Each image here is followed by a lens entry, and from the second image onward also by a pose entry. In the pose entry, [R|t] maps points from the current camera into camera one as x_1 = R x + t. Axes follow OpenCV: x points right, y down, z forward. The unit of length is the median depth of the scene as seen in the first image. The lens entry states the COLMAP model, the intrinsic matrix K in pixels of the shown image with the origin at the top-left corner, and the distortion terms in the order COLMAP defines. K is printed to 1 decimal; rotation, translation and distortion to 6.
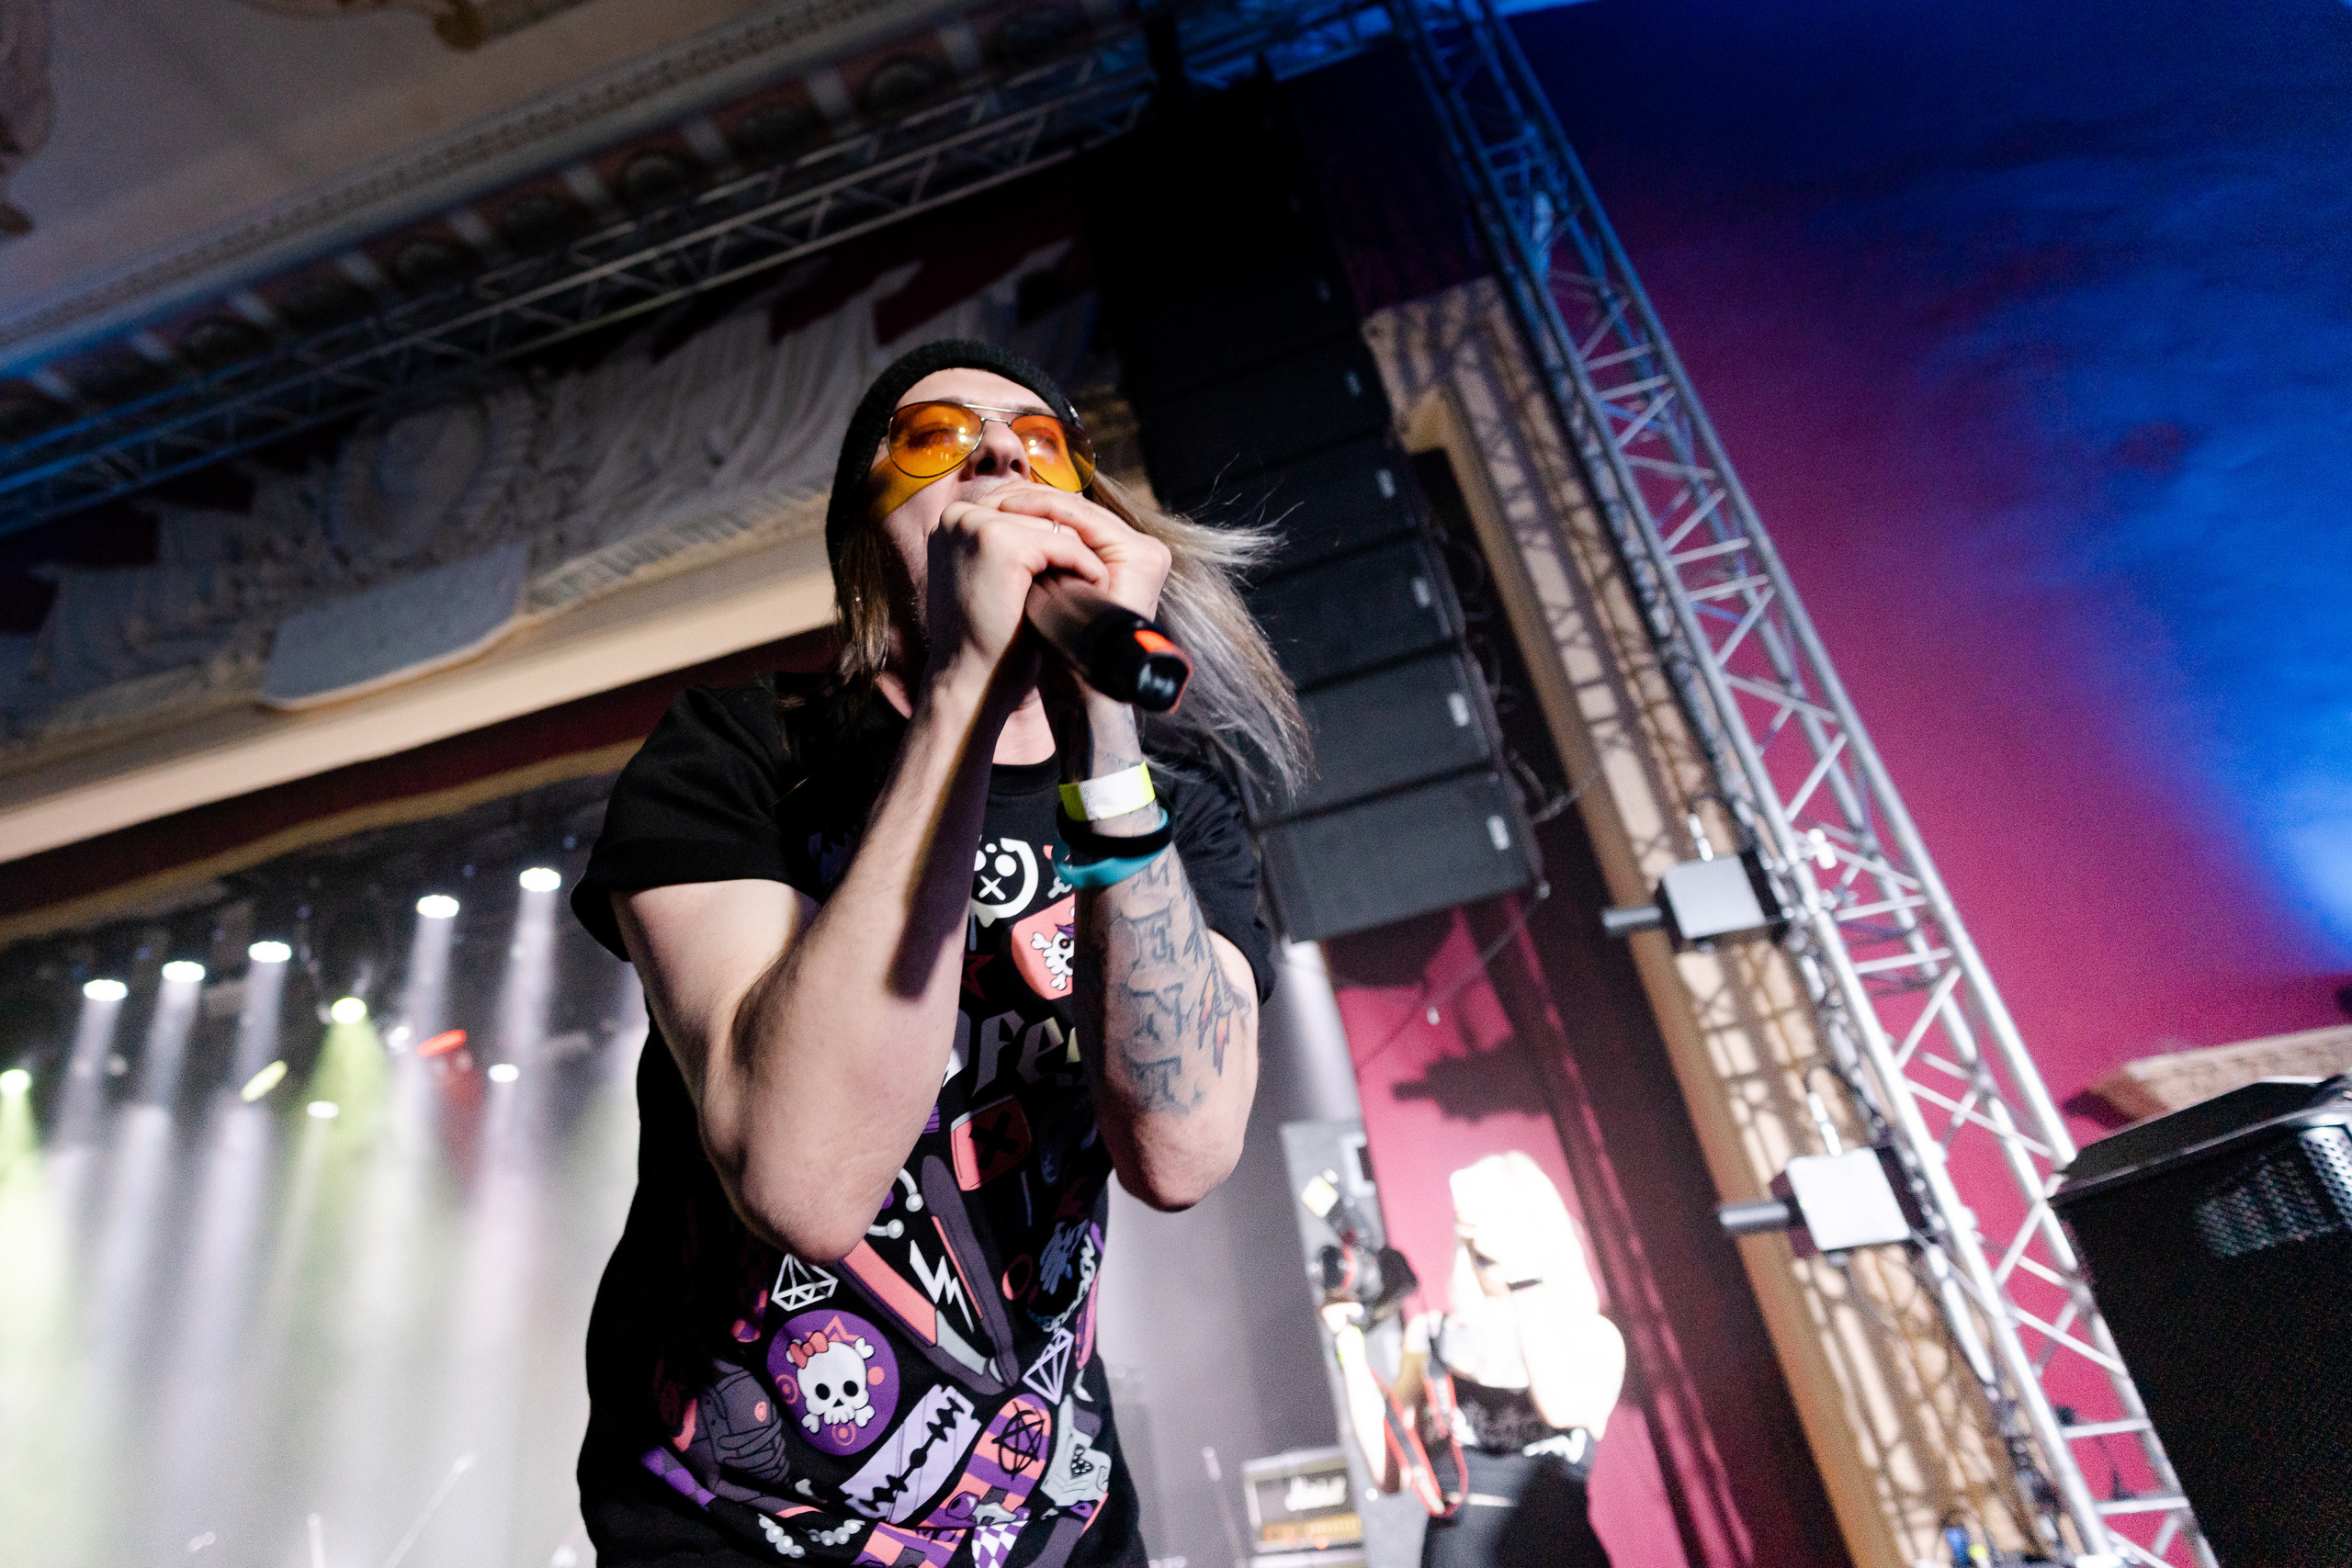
lens RADIAL K [[1205.6, 0, 1156.6], [0, 1205.6, 789.6], [0, 0, 1]] dist [-0.002972, 0.000351]
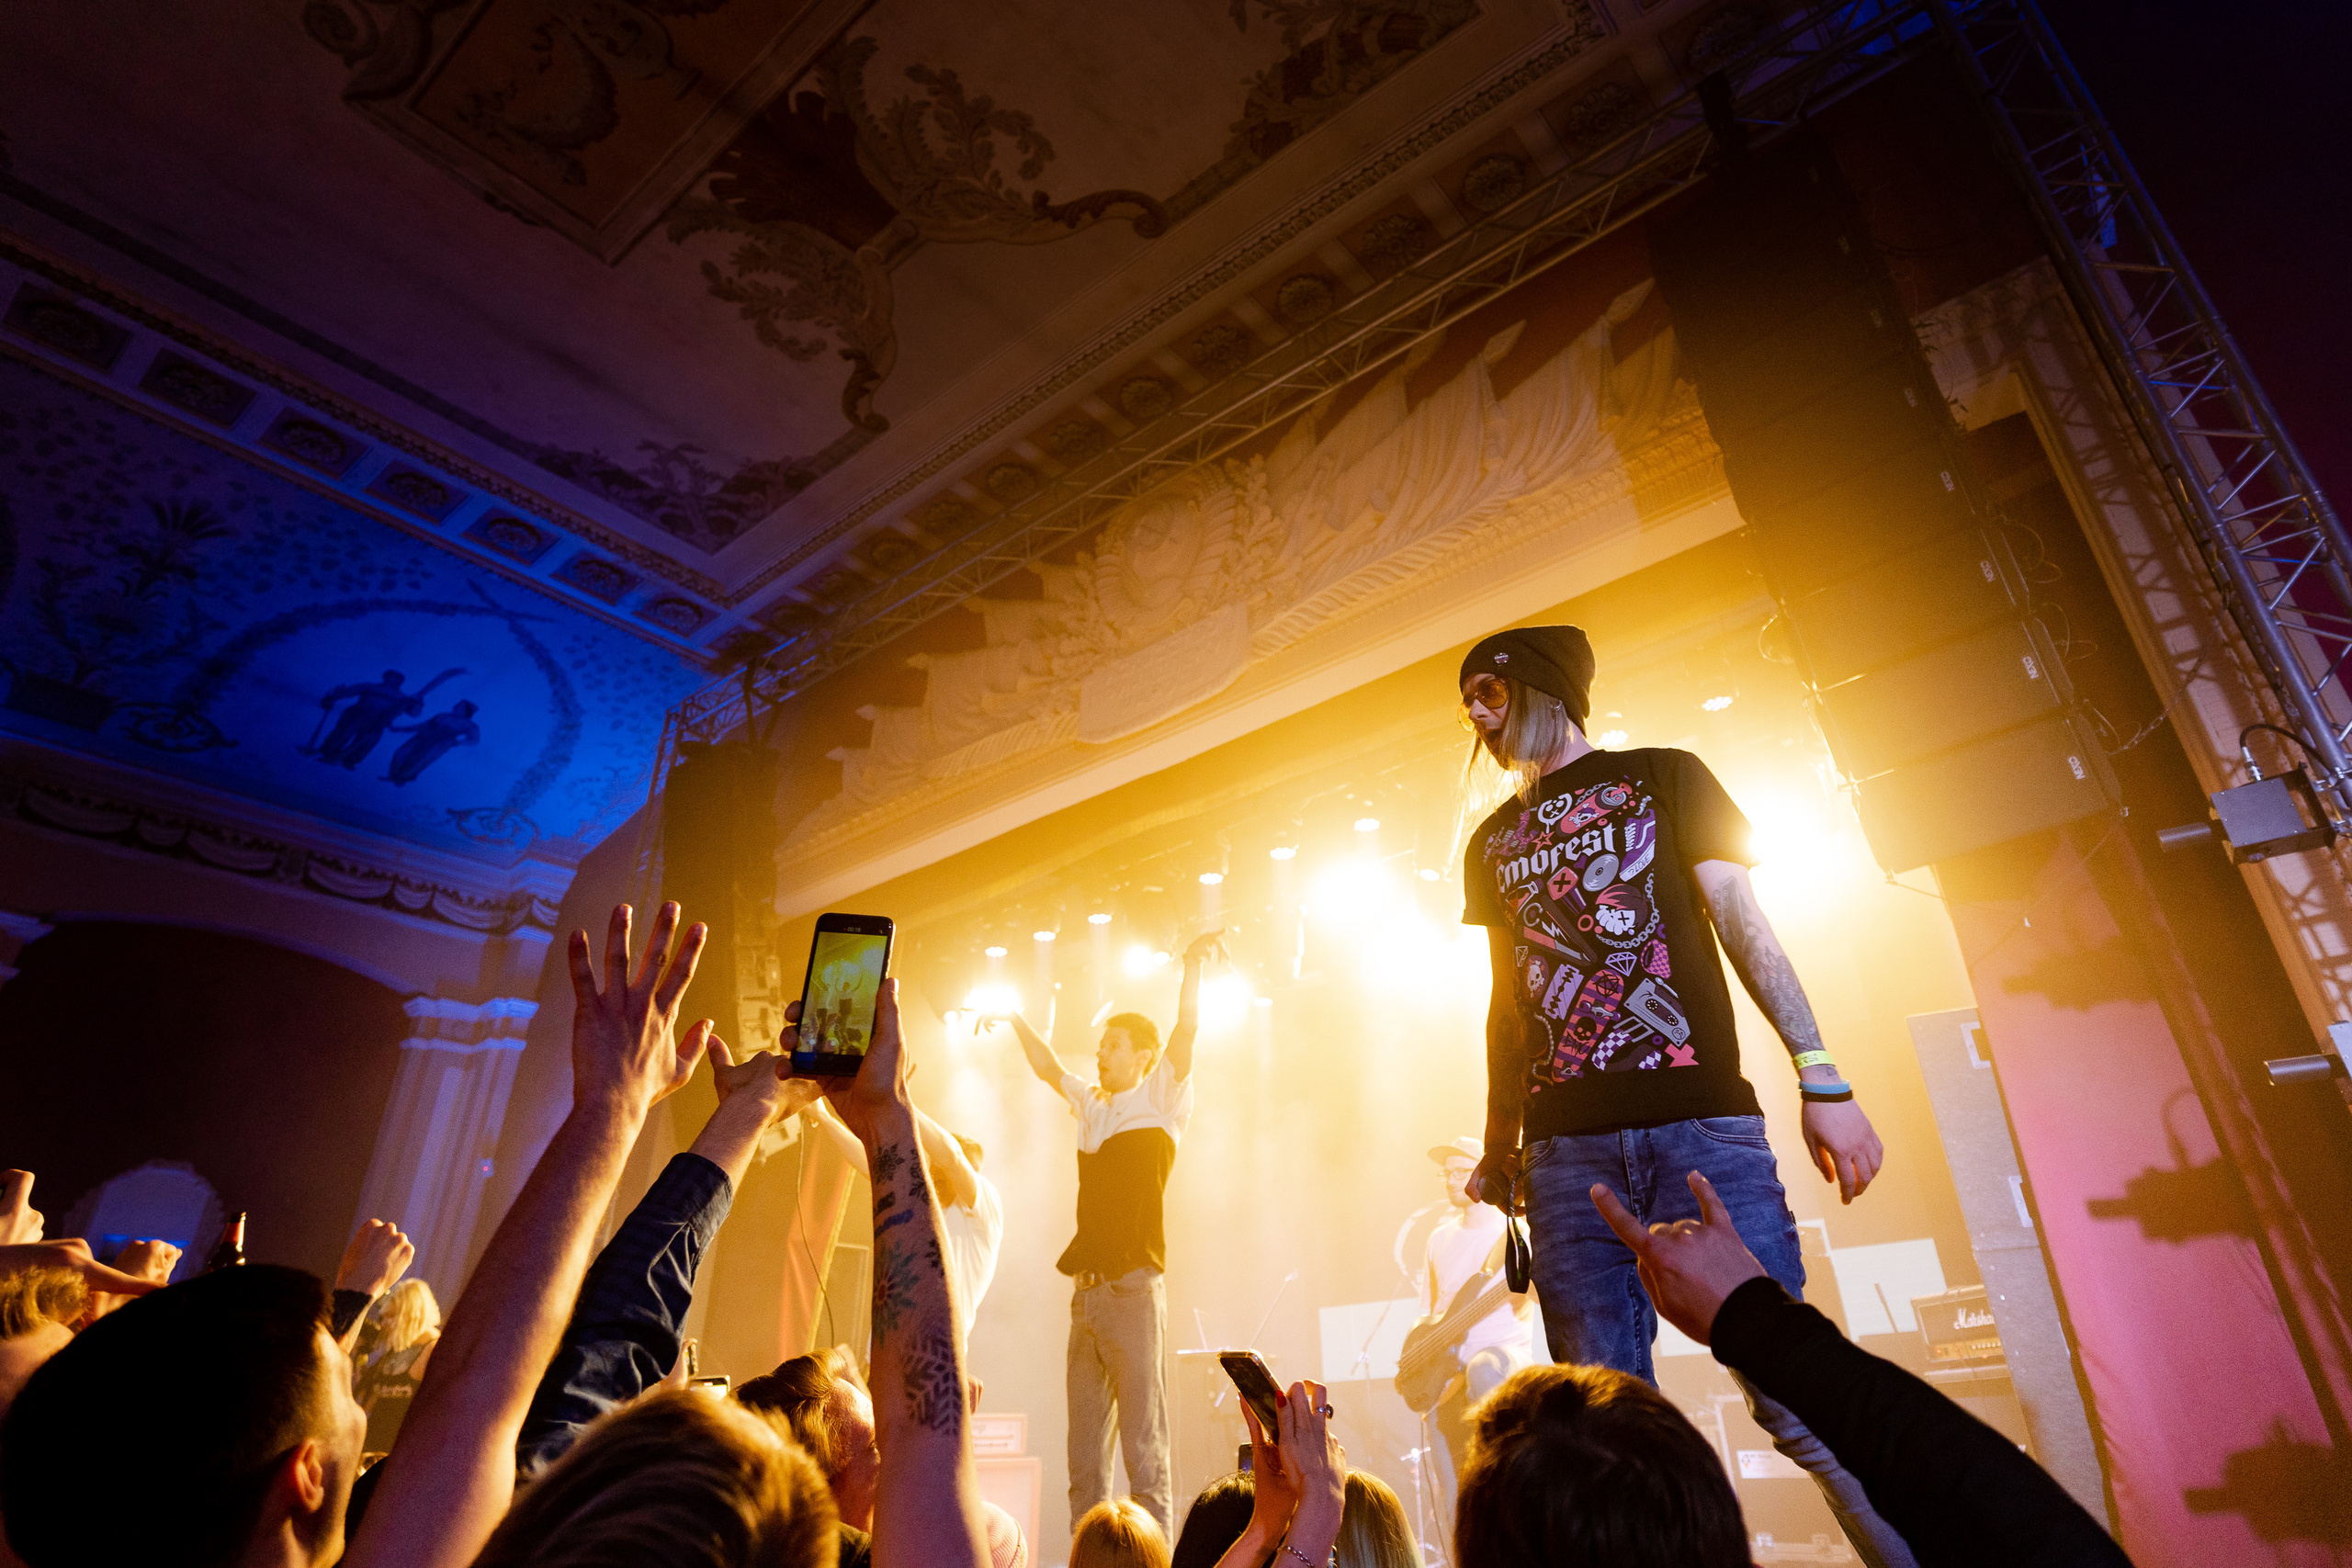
lens RADIAL K [[1205.6, 0, 1156.6], [0, 1205.6, 789.6], [0, 0, 1]] dist [-0.002972, 0.000351]
pose [[0.854192, -0.098600, -0.510523, 0.087822], [0.118749, 0.992900, 0.006923, -0.044298], [0.506216, -0.066537, 0.859836, -0.371421]]
